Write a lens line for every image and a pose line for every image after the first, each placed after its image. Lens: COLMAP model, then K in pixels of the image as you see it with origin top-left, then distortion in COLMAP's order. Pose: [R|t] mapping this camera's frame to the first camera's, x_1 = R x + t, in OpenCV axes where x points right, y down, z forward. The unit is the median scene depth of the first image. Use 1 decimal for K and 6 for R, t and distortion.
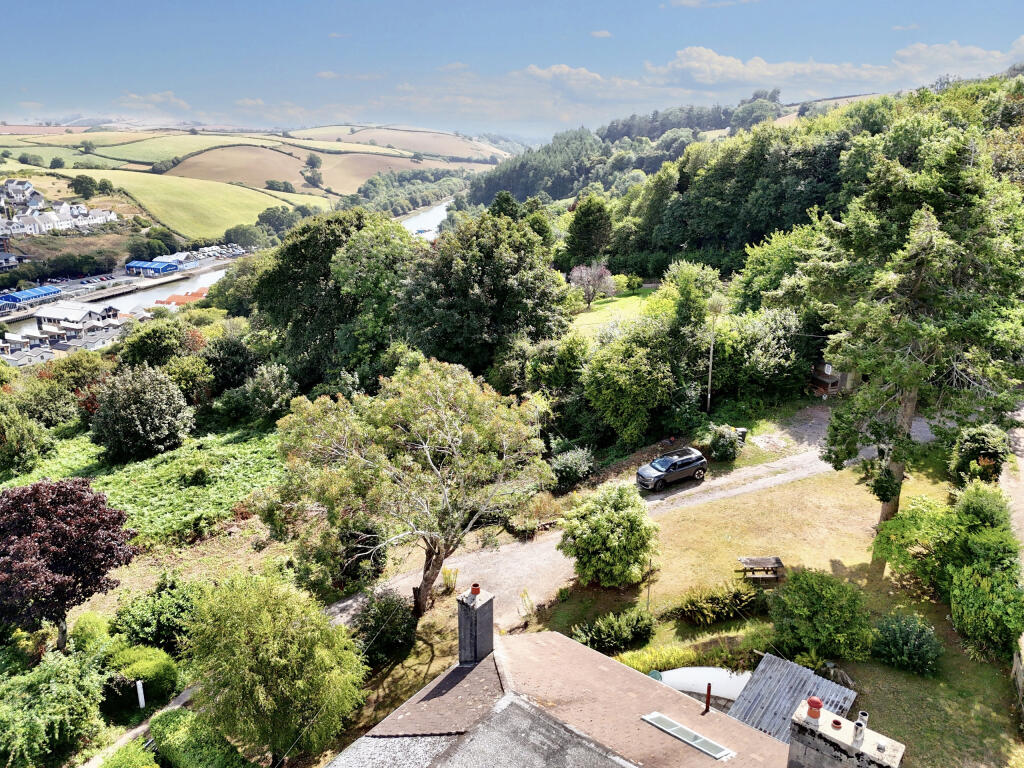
lens RADIAL K [[741.8, 0, 510.4], [0, 741.8, 383.3], [0, 0, 1]] dist [0.062806, -0.049913]
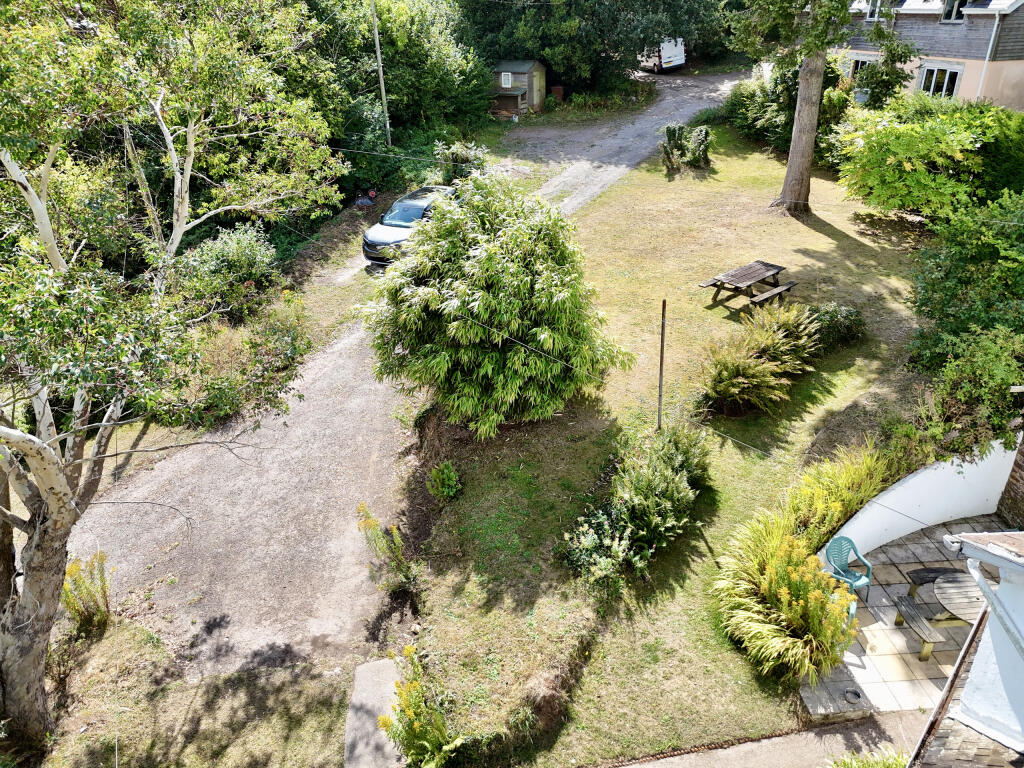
lens RADIAL K [[741.8, 0, 511.7], [0, 741.8, 379.2], [0, 0, 1]] dist [0.062806, -0.049913]
pose [[0.760061, -0.309687, 0.571315, -0.102303], [0.225854, 0.950227, 0.214611, 0.154548], [-0.609342, -0.034084, 0.792175, 0.658561]]
